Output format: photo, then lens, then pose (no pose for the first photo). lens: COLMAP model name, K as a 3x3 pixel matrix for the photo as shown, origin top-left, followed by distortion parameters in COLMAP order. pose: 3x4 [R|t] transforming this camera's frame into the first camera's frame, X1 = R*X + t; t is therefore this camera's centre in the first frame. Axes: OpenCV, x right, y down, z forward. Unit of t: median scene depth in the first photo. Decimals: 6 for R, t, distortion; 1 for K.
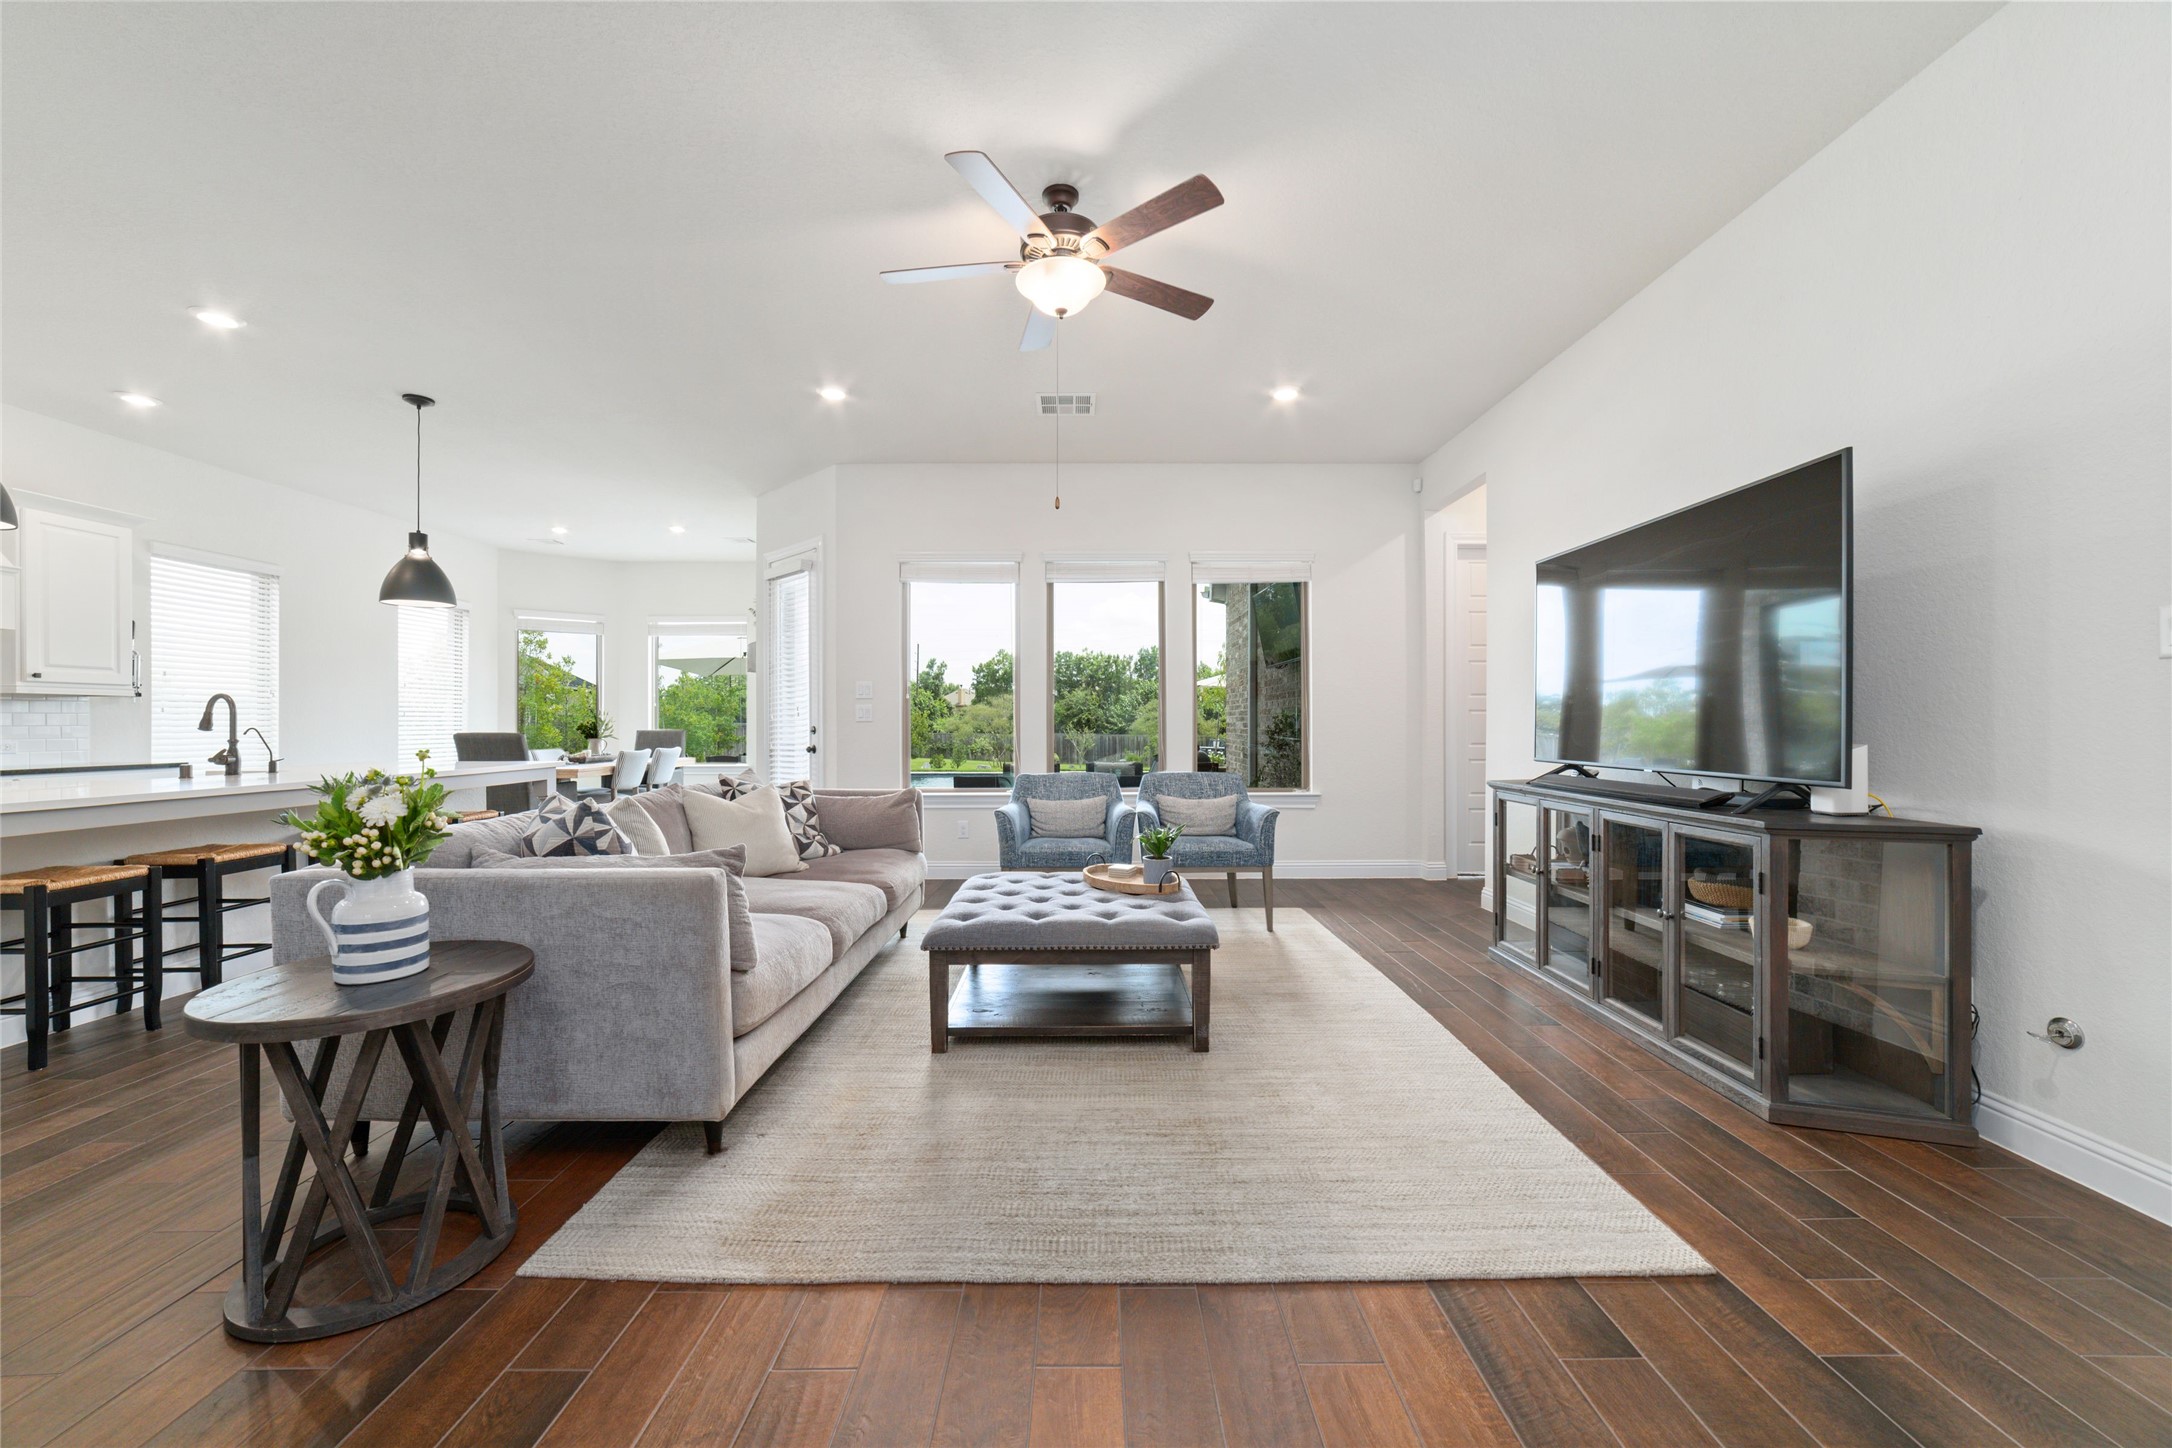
lens RADIAL K [[831.1, 0, 1090.5], [0, 831.1, 725.3], [0, 0, 1]] dist [-0.022408, 0.007736]
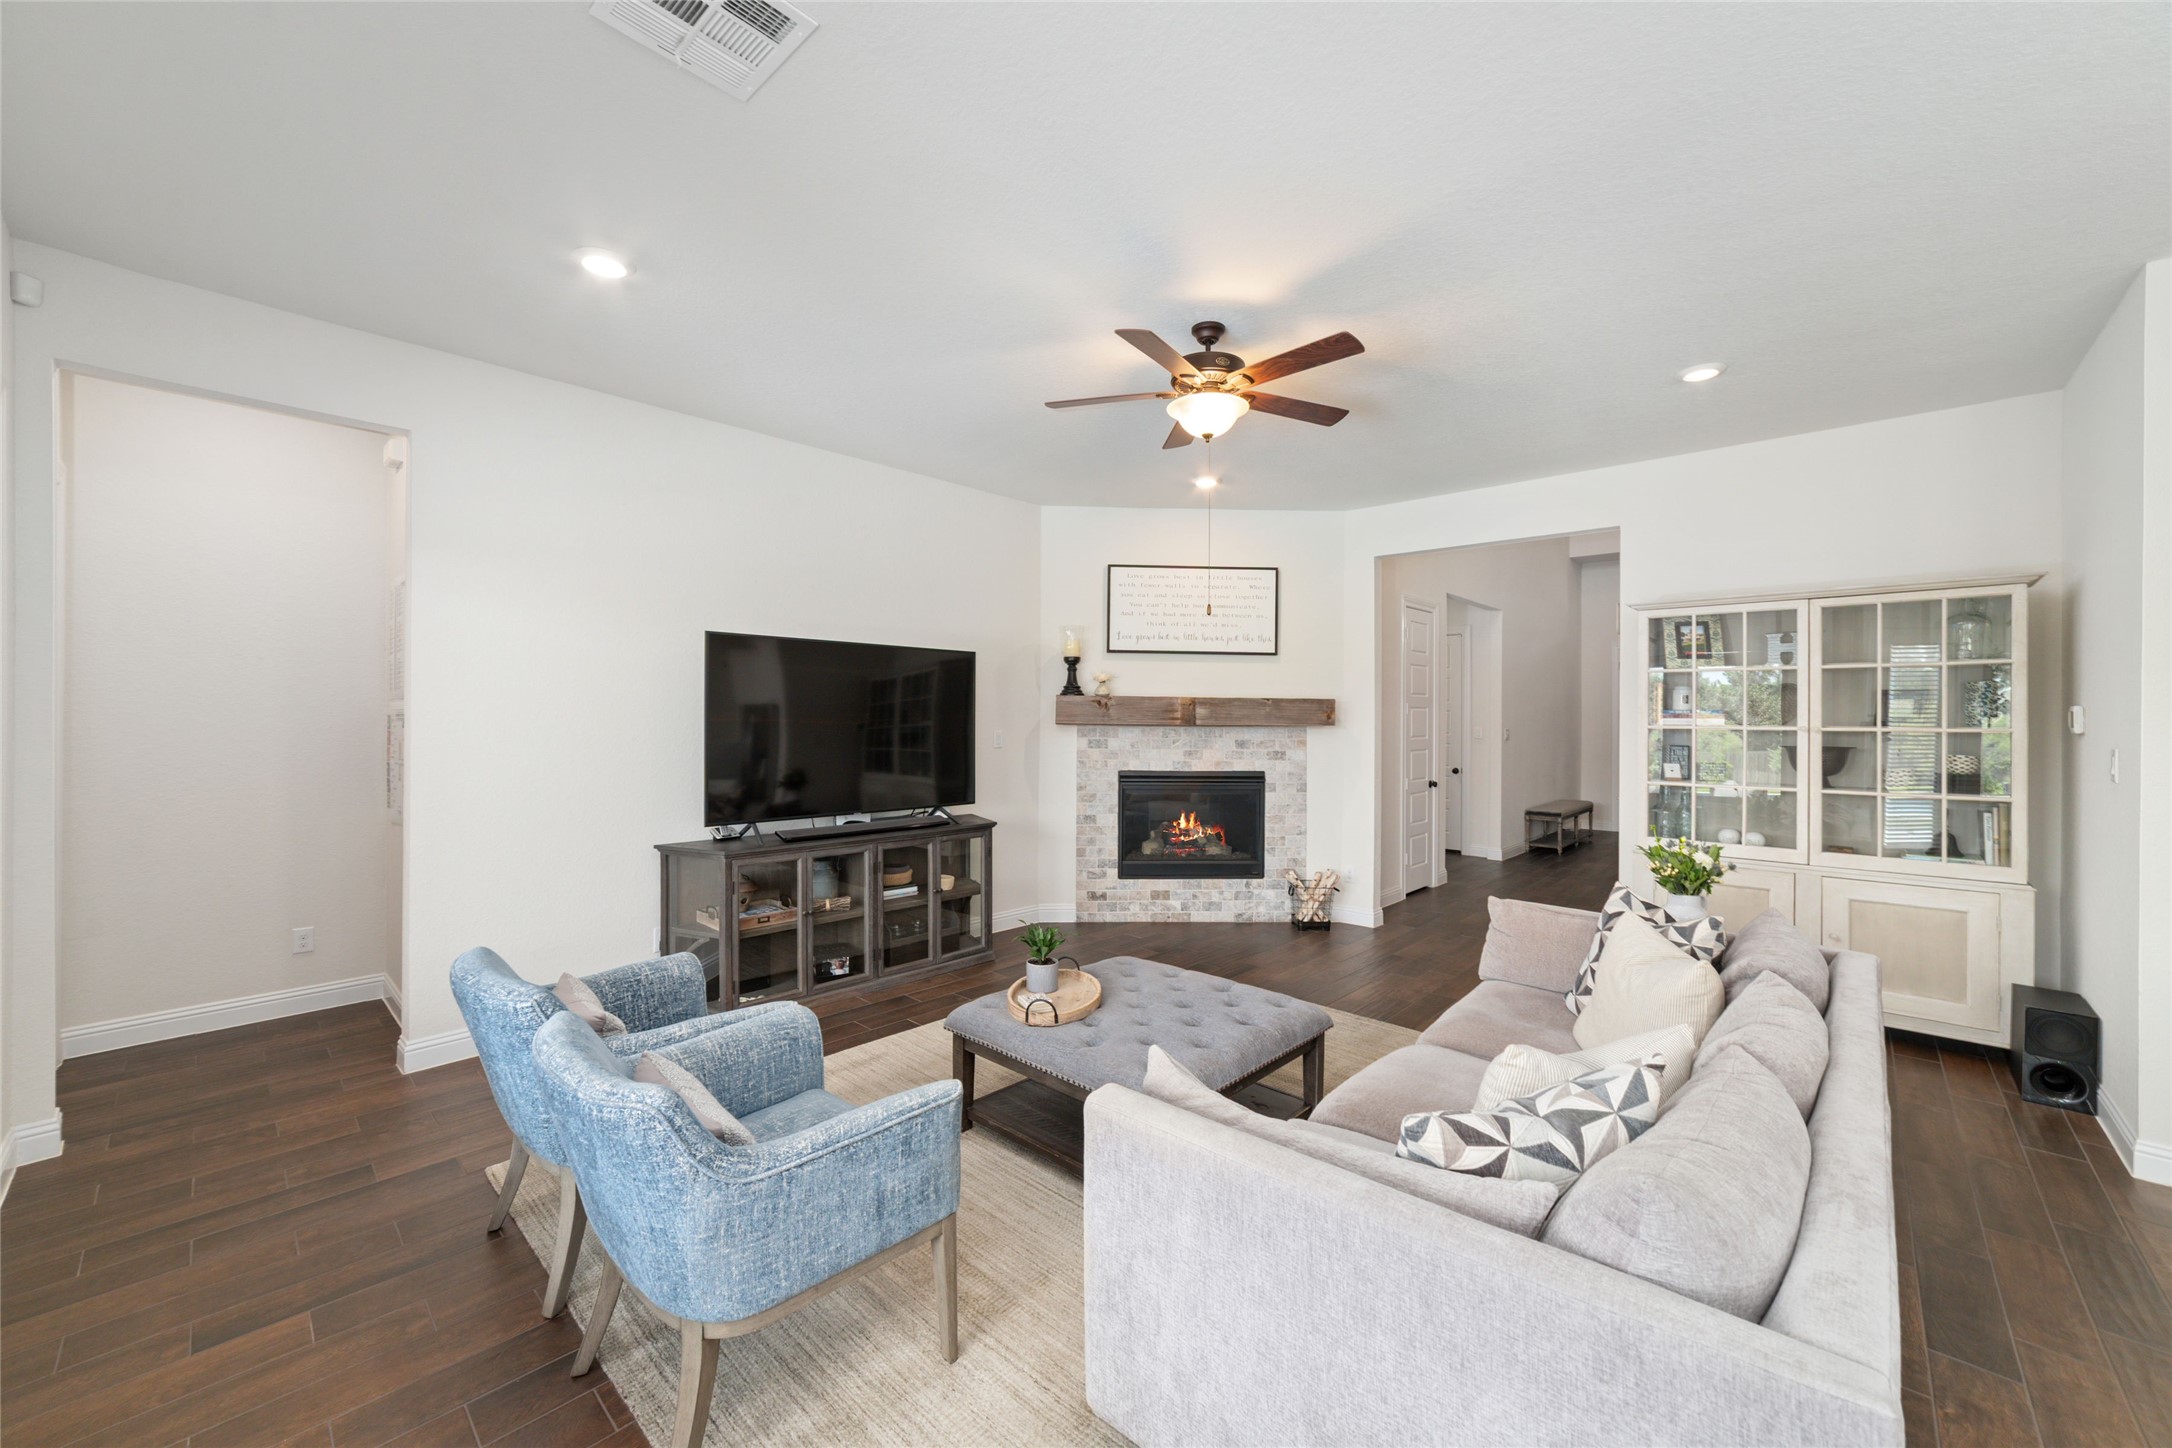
lens RADIAL K [[842.5, 0, 1086.0], [0, 842.5, 724.0], [0, 0, 1]] dist [-0.011707, 0.000082]
pose [[-0.729709, -0.007968, 0.683711, -0.434387], [-0.002559, 0.999957, 0.008922, -0.081265], [-0.683753, 0.004761, -0.729698, 1.227360]]
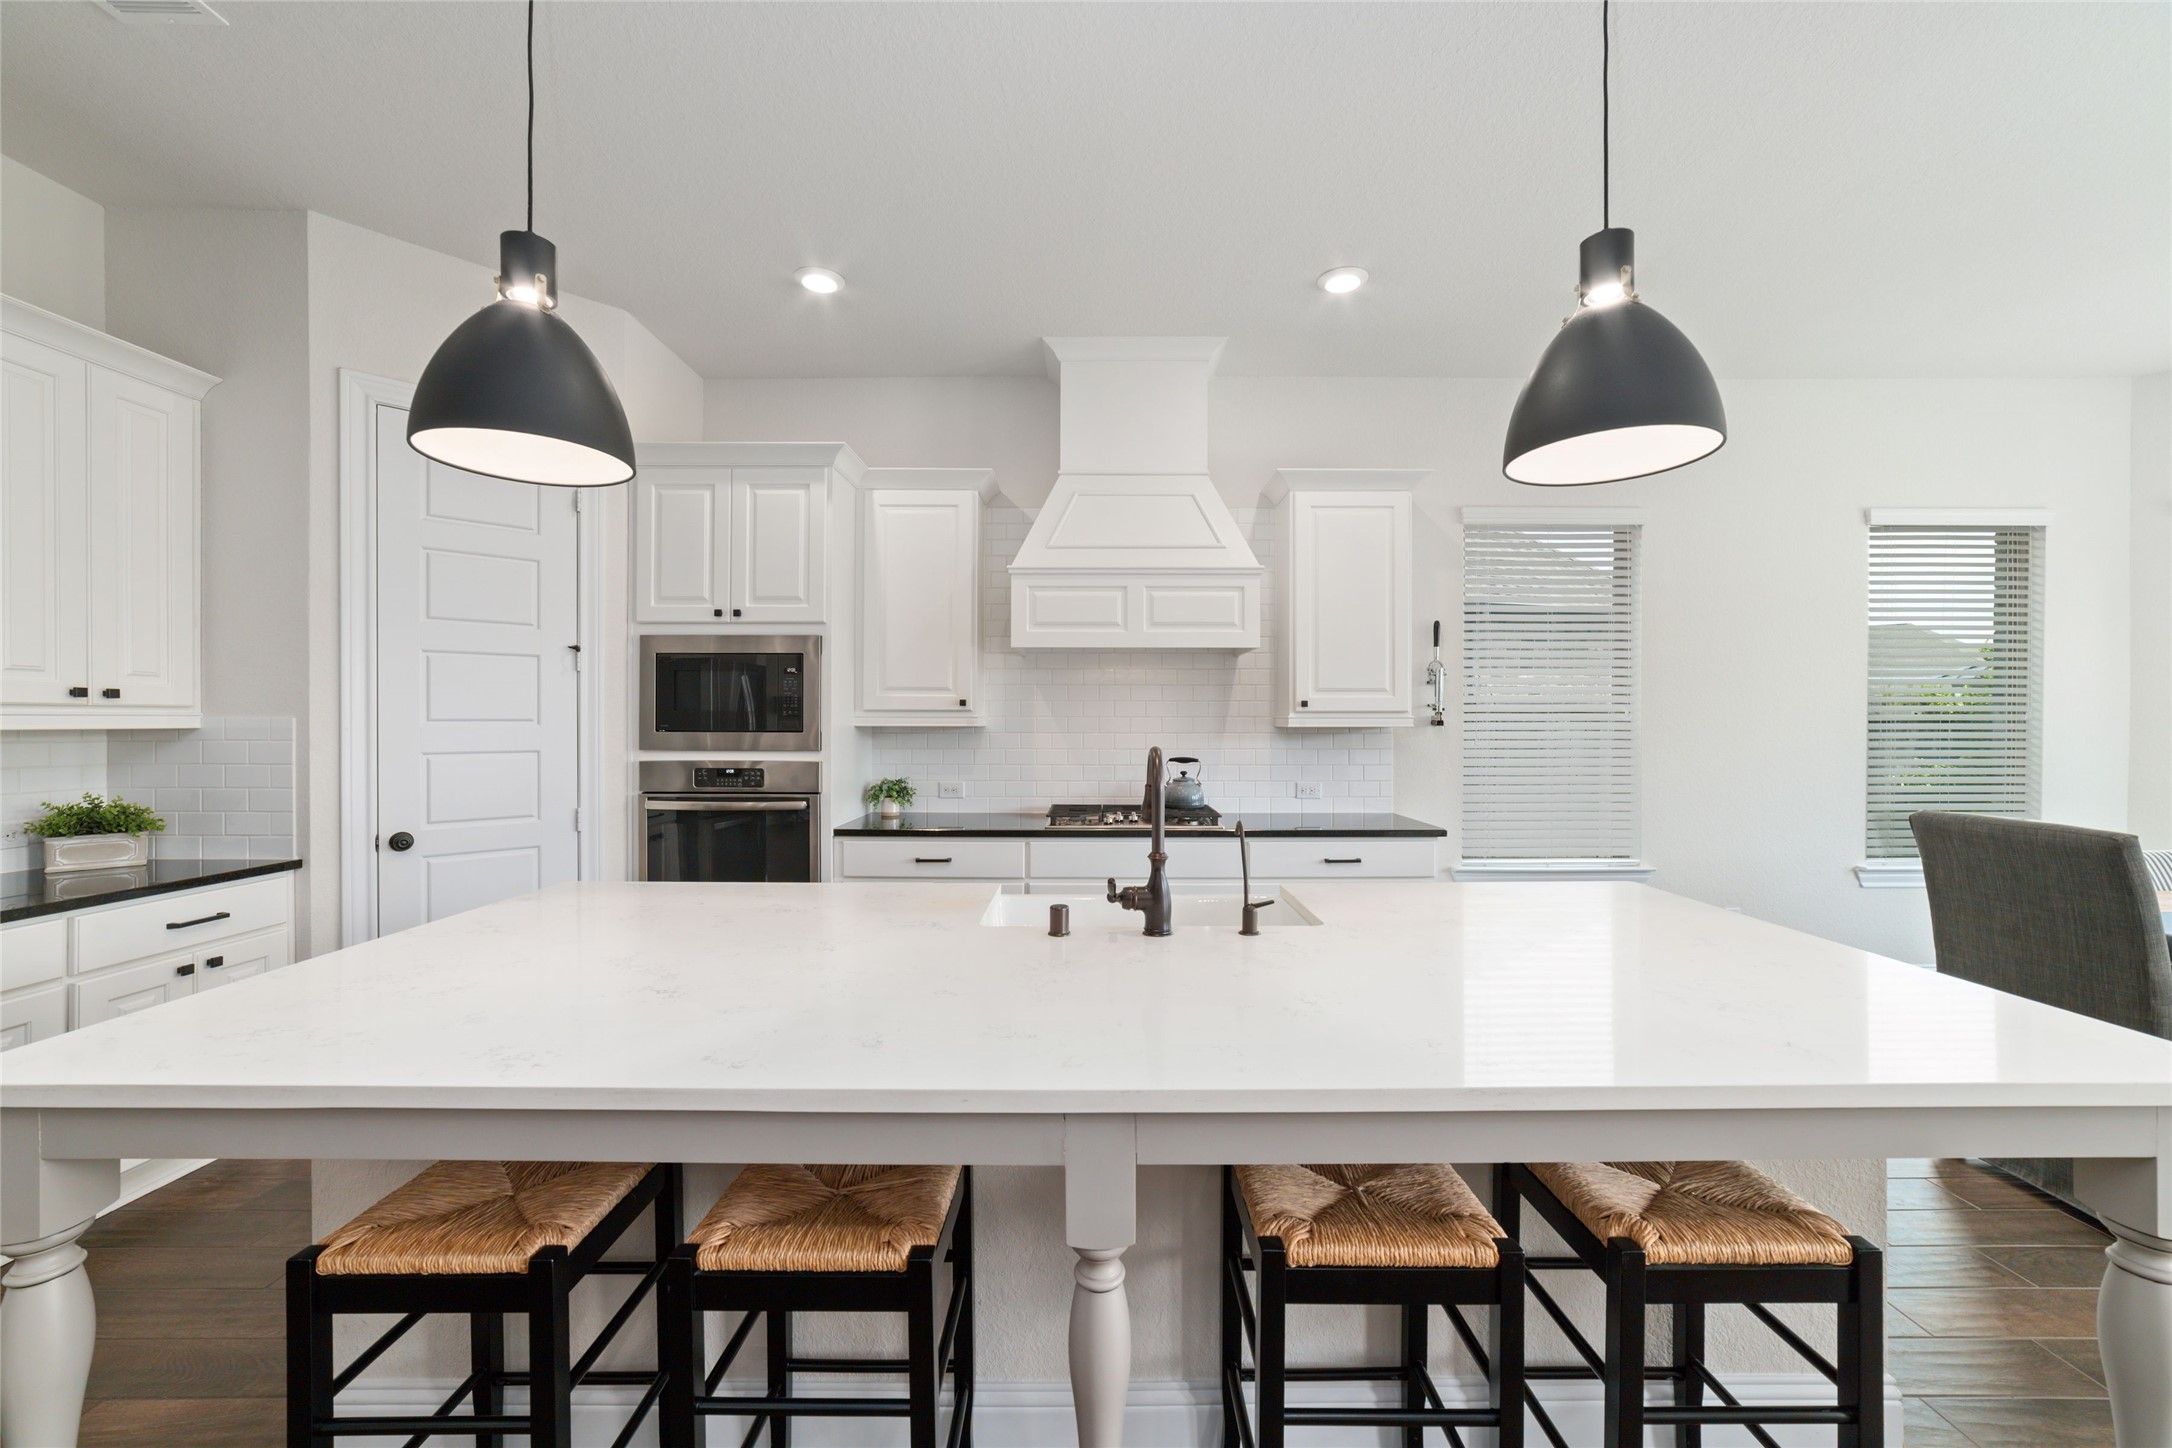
lens RADIAL K [[831.1, 0, 1090.5], [0, 831.1, 725.3], [0, 0, 1]] dist [-0.022408, 0.007736]
pose [[-0.005004, 0.006494, -0.999966, -0.507480], [-0.003425, 0.999973, 0.006511, -0.045974], [0.999982, 0.003457, -0.004981, 0.819760]]
